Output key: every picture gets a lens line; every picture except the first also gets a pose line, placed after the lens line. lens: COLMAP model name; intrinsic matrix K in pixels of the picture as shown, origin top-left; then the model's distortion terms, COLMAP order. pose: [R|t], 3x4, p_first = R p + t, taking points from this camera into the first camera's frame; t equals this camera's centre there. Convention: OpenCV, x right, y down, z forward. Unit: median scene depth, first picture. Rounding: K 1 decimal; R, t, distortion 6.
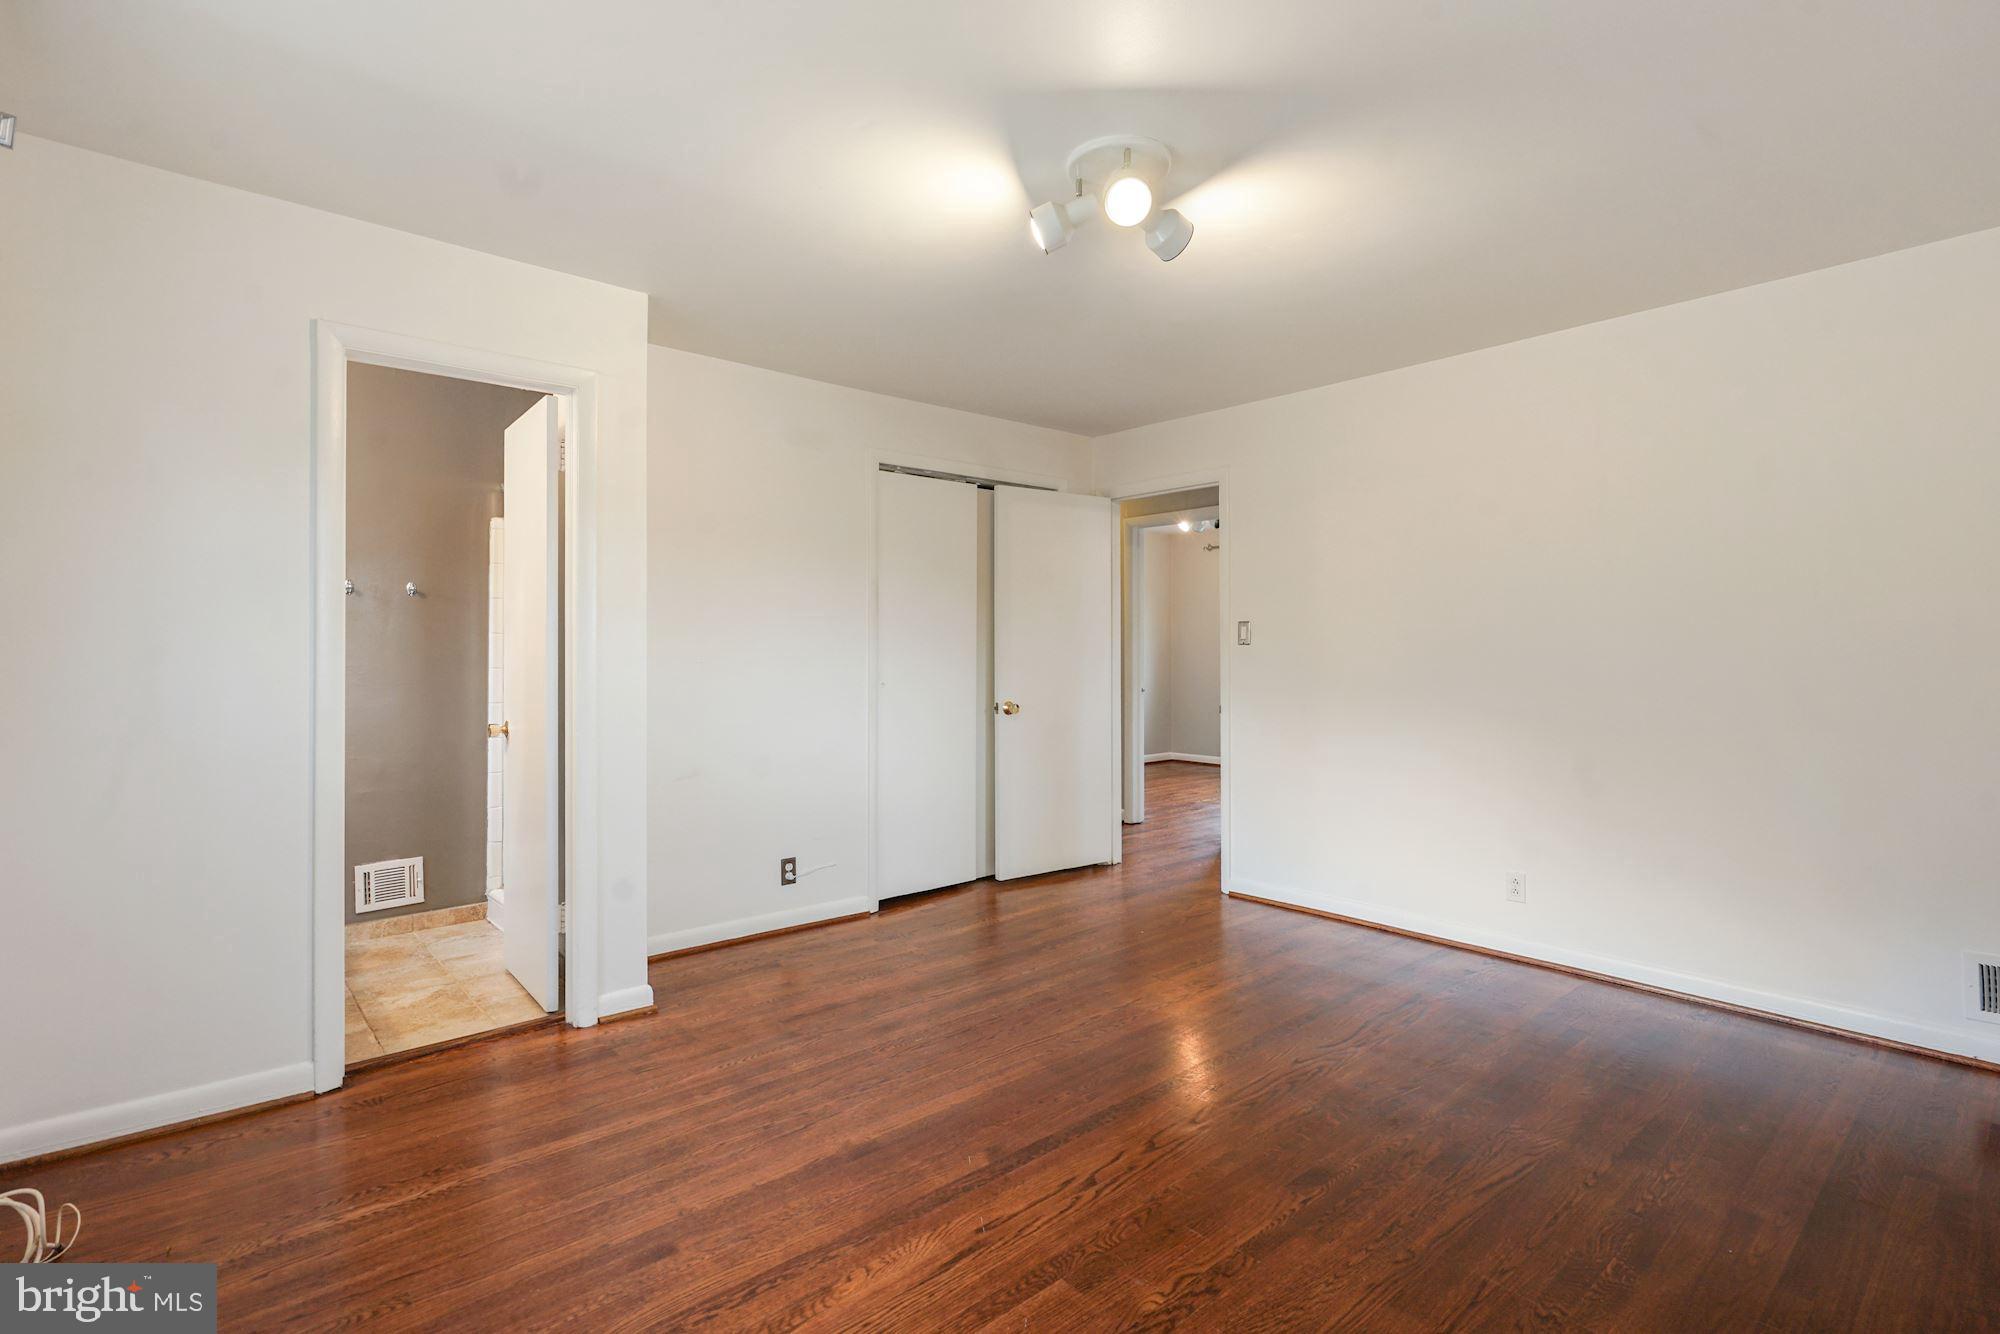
lens RADIAL K [[930.7, 0, 1027.4], [0, 930.7, 655.9], [0, 0, 1]] dist [0.001276, 0.000577]
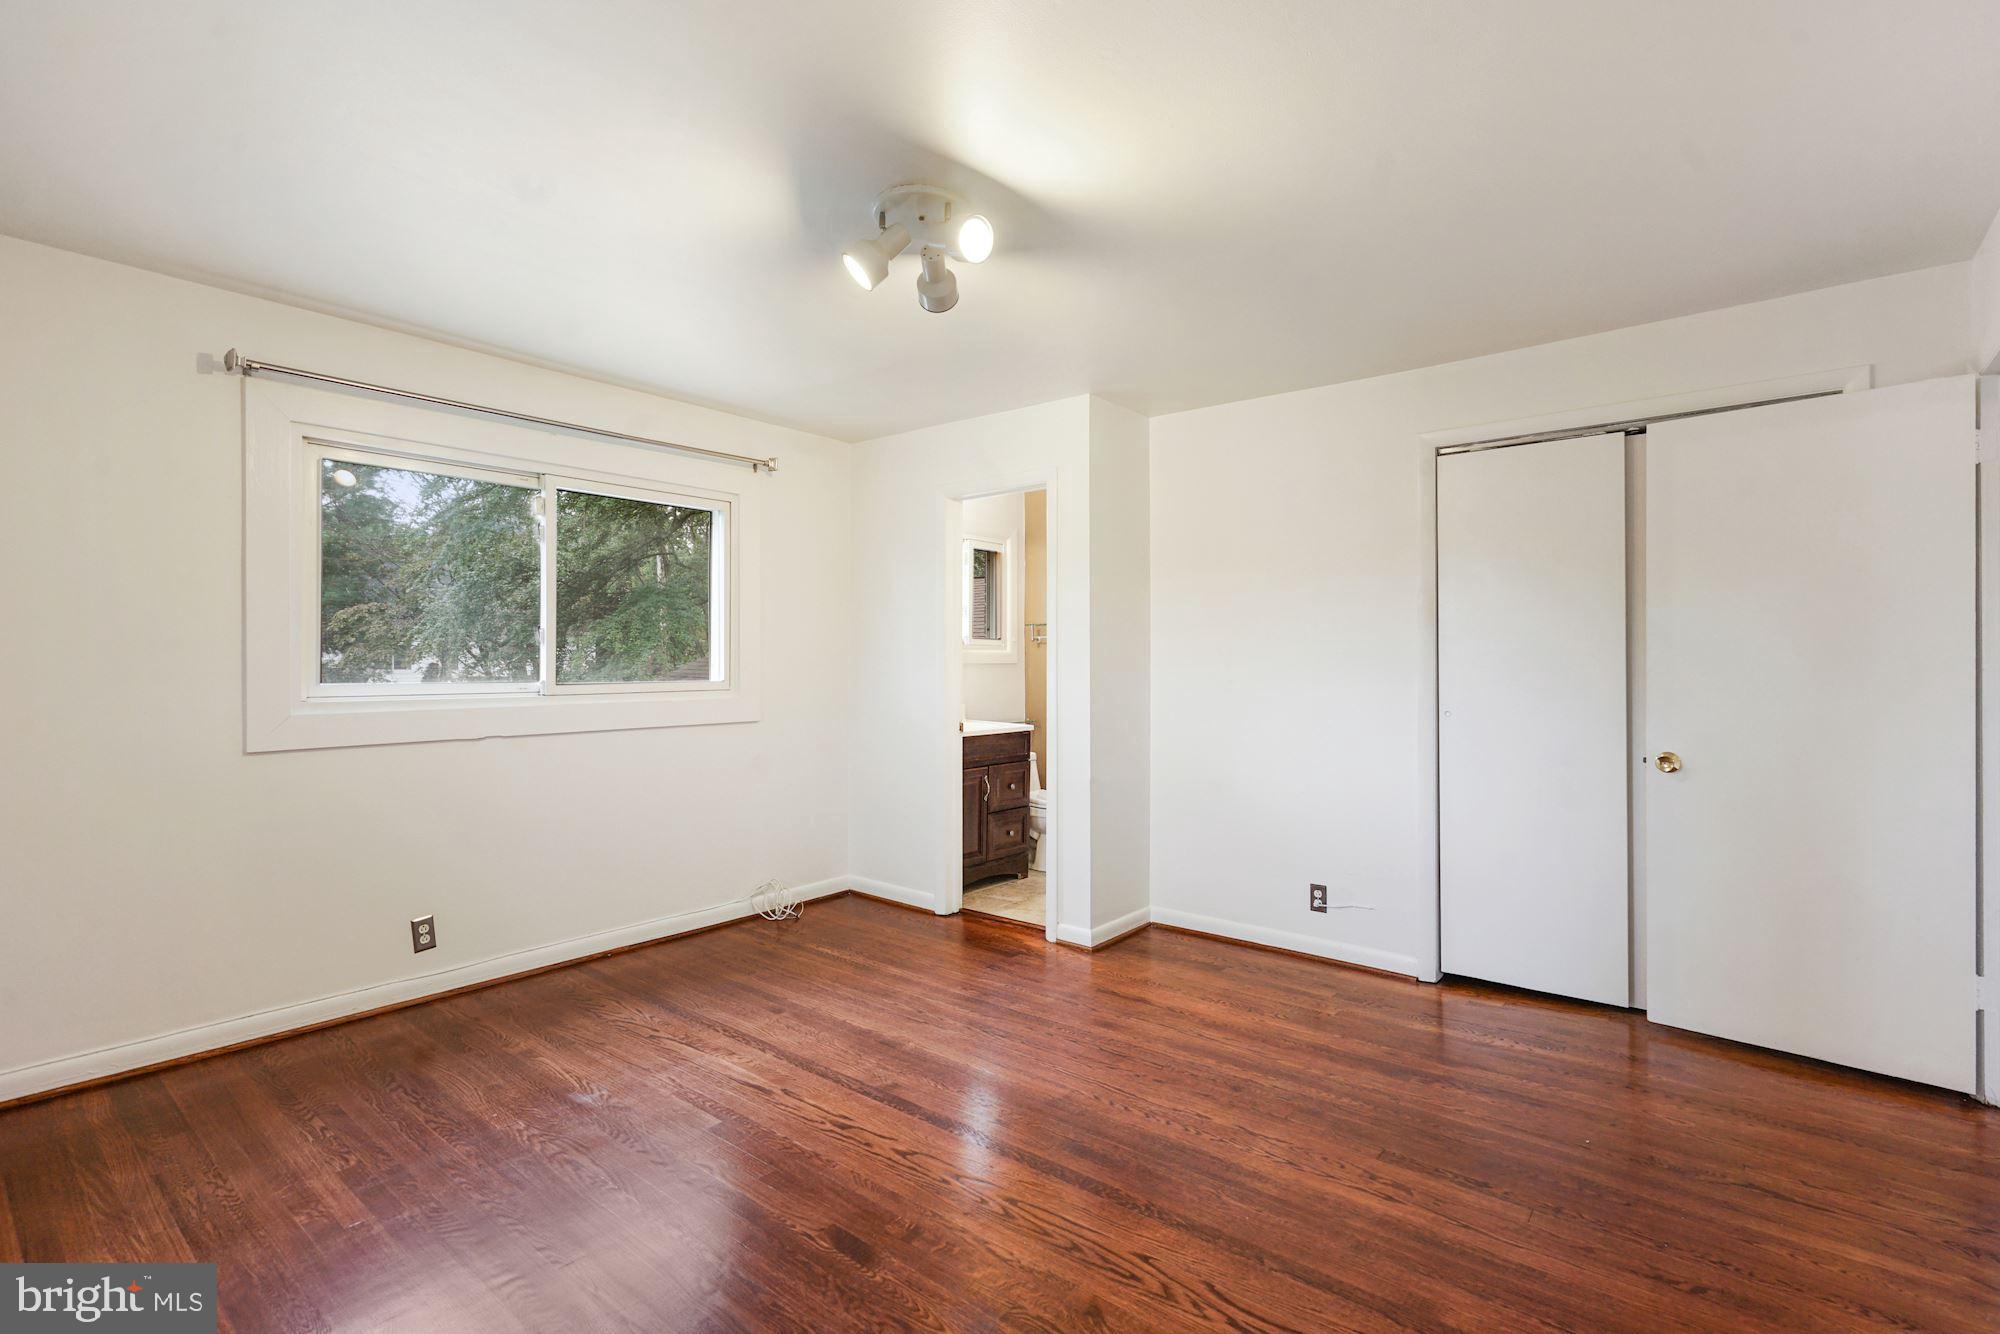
lens RADIAL K [[918.2, 0, 995.3], [0, 918.2, 665.7], [0, 0, 1]] dist [0.001475, 0.000438]
pose [[0.160214, 0.001723, -0.987081, 0.869676], [-0.006642, 0.999978, 0.000667, -0.013783], [0.987060, 0.006449, 0.160221, 0.698079]]
